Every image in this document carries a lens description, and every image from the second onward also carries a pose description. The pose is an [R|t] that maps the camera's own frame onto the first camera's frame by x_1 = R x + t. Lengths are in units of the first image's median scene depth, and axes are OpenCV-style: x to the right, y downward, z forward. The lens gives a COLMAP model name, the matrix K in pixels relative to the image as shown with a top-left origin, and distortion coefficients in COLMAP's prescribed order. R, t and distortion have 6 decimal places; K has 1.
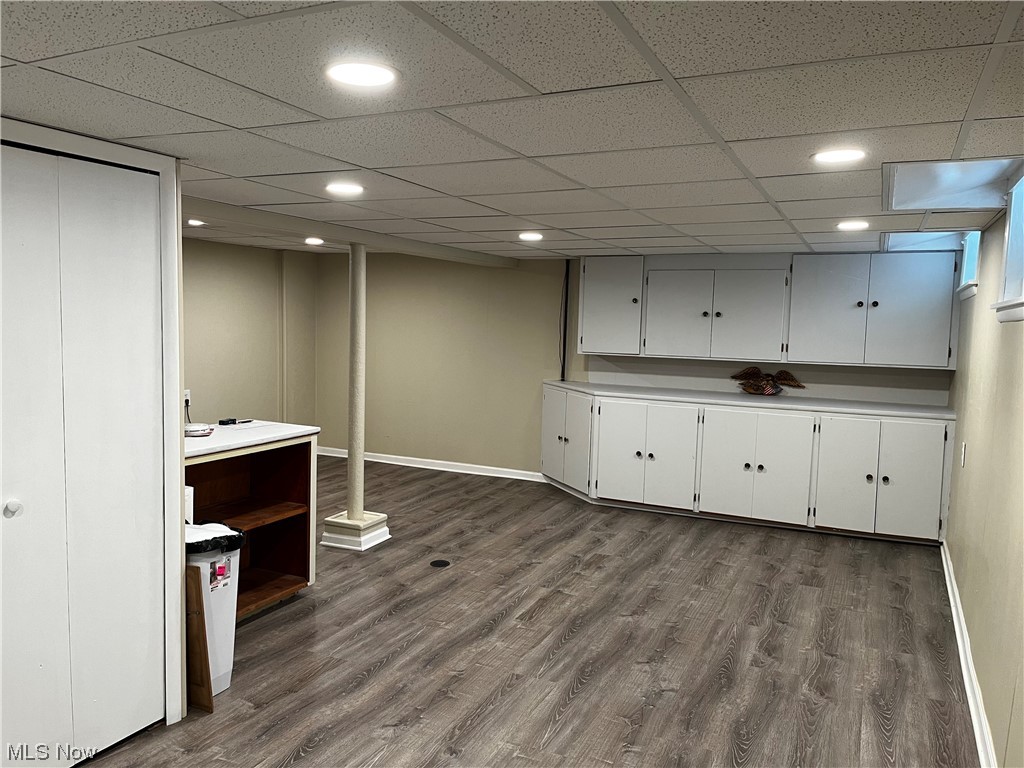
lens RADIAL K [[780.6, 0, 502.2], [0, 780.6, 382.7], [0, 0, 1]] dist [0.056657, -0.066489]
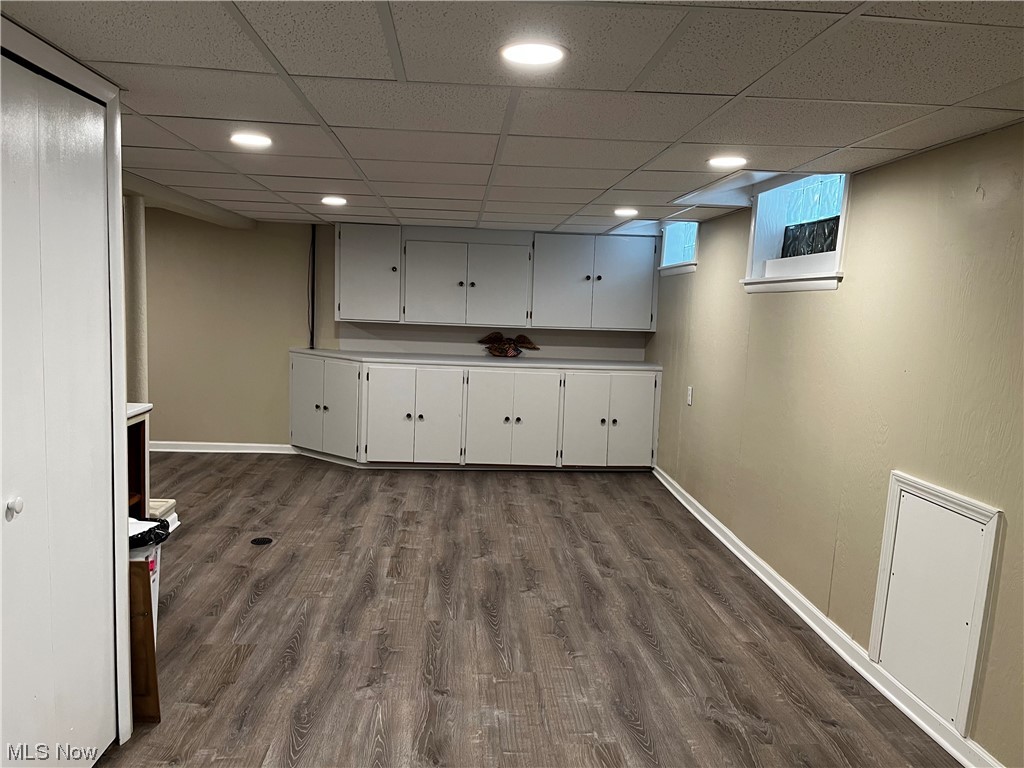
lens RADIAL K [[780.6, 0, 511.8], [0, 780.6, 382.3], [0, 0, 1]] dist [0.056657, -0.066489]
pose [[0.871083, -0.044744, 0.489094, -0.266821], [0.026242, 0.998659, 0.044623, 0.003204], [-0.490435, -0.026036, 0.871089, 0.022632]]
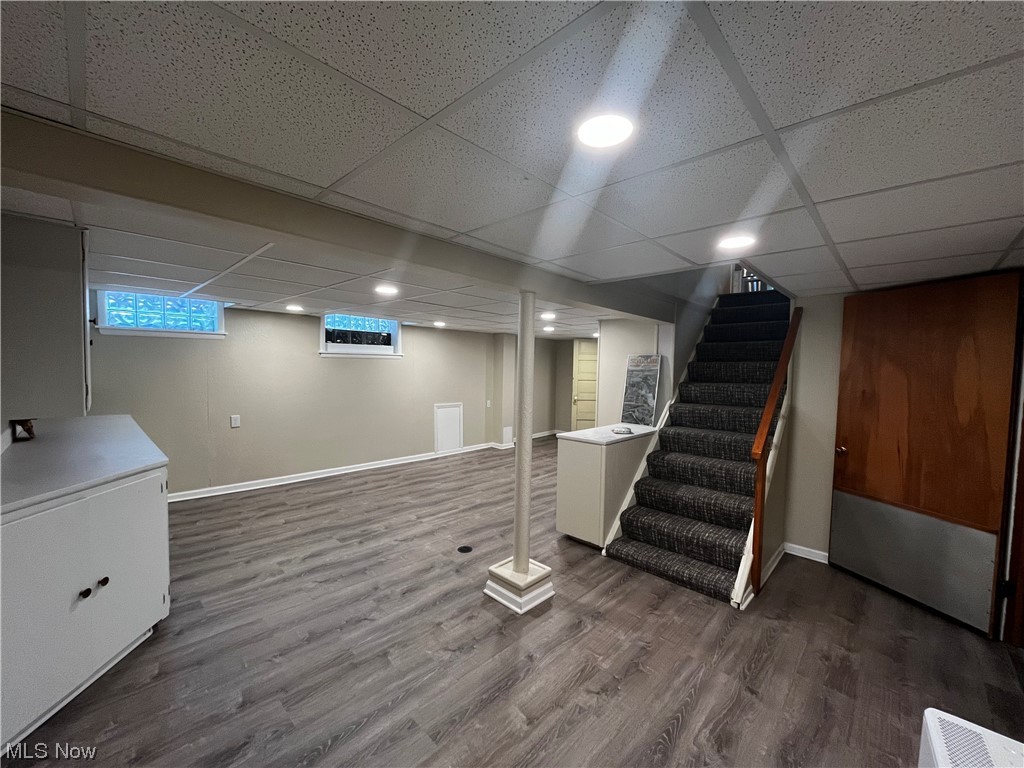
lens RADIAL K [[413.9, 0, 509.3], [0, 413.9, 385.9], [0, 0, 1]] dist [0.000289, 0.000042]
pose [[-0.948142, -0.062072, 0.311727, -0.343002], [-0.020411, 0.990612, 0.135173, -0.135189], [-0.317191, 0.121800, -0.940508, 1.562576]]
